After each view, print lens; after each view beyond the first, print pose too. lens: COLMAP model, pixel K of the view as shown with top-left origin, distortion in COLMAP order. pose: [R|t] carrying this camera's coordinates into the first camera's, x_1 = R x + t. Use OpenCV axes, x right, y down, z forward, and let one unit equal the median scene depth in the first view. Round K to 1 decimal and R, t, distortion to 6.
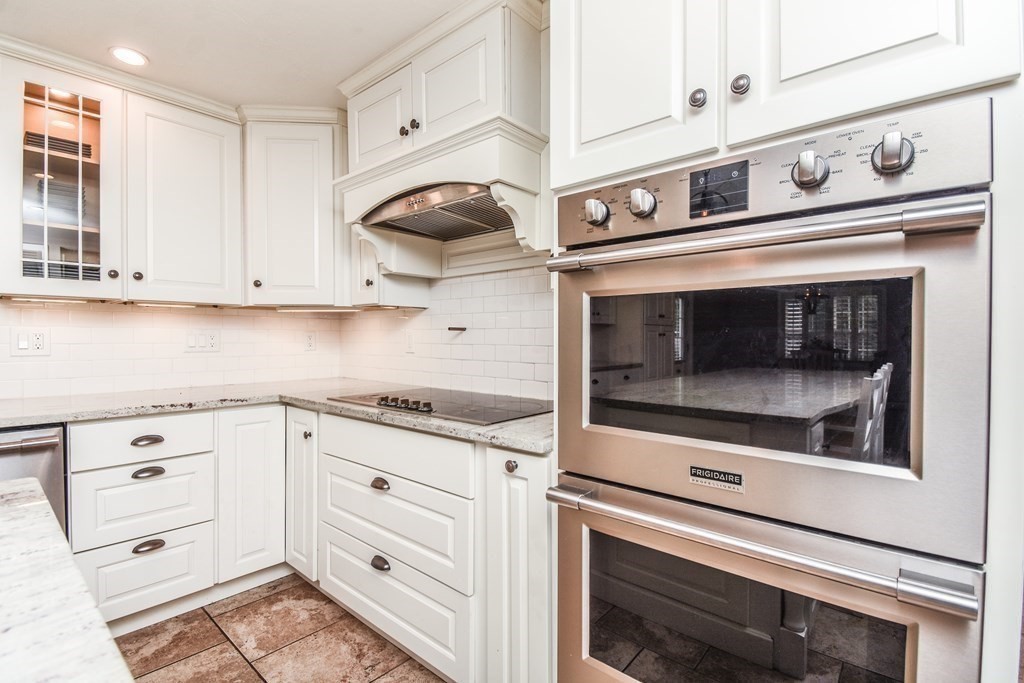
lens RADIAL K [[485.1, 0, 481.0], [0, 485.1, 343.9], [0, 0, 1]] dist [-0.000835, -0.000252]
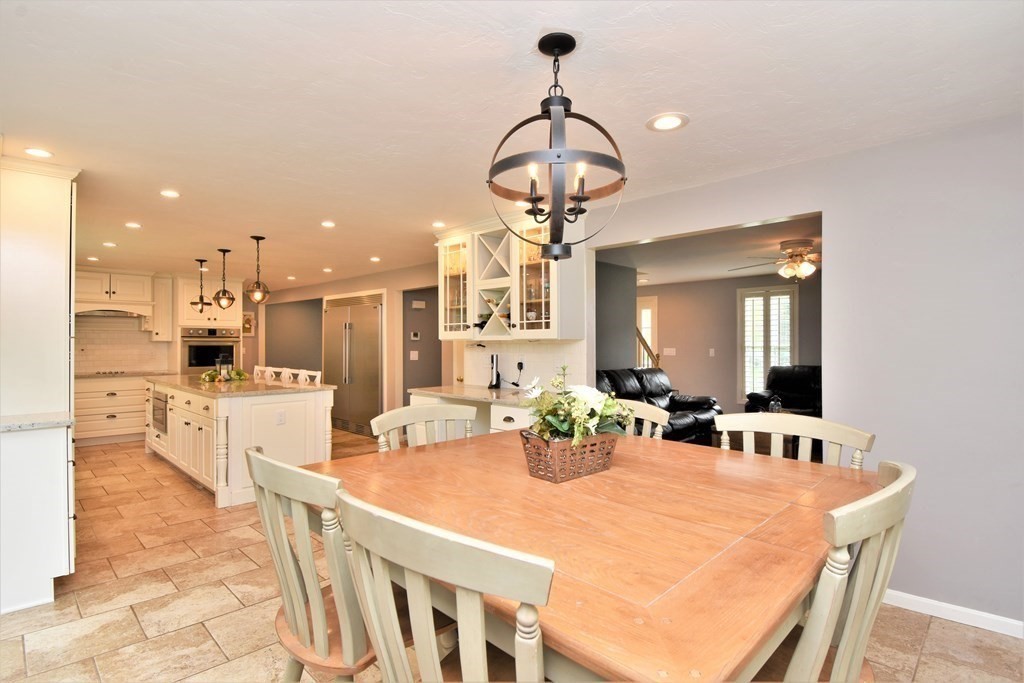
lens RADIAL K [[507.0, 0, 512.0], [0, 507.0, 341.5], [0, 0, 1]] dist [0.015782, -0.020476]
pose [[0.030036, 0.004251, 0.999540, -6.429090], [0.014119, 0.999889, -0.004677, -0.071856], [-0.999449, 0.014253, 0.029973, -3.423044]]
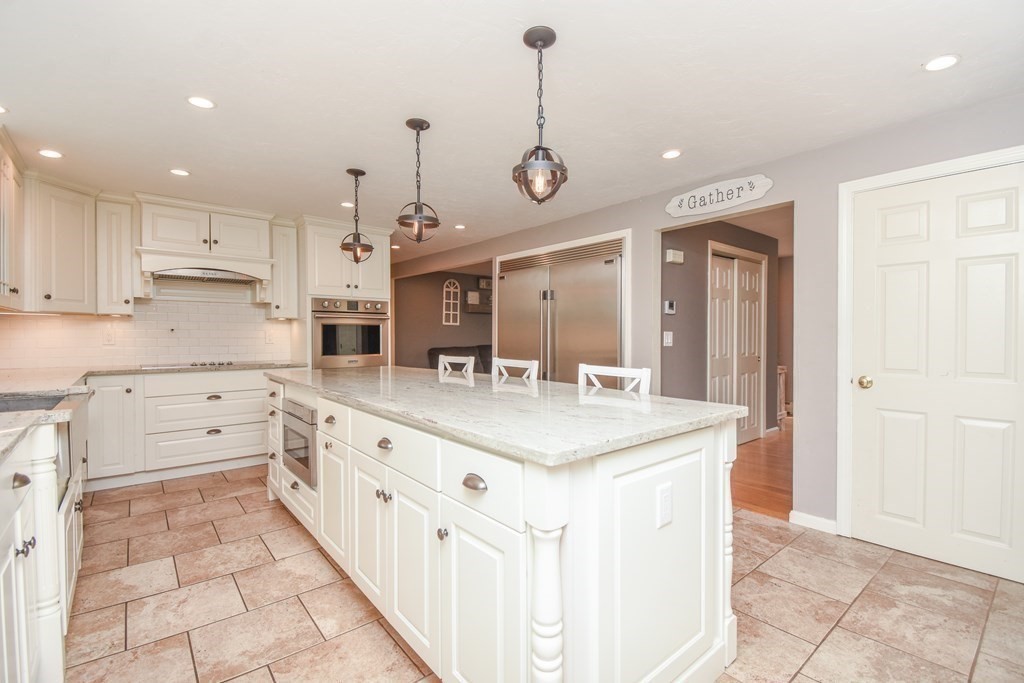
lens RADIAL K [[459.0, 0, 515.9], [0, 459.0, 339.7], [0, 0, 1]] dist [0.032992, -0.022084]
pose [[0.128487, -0.010795, 0.991652, -3.692800], [0.015001, 0.999848, 0.008940, 0.020911], [-0.991598, 0.013727, 0.128630, -1.180133]]
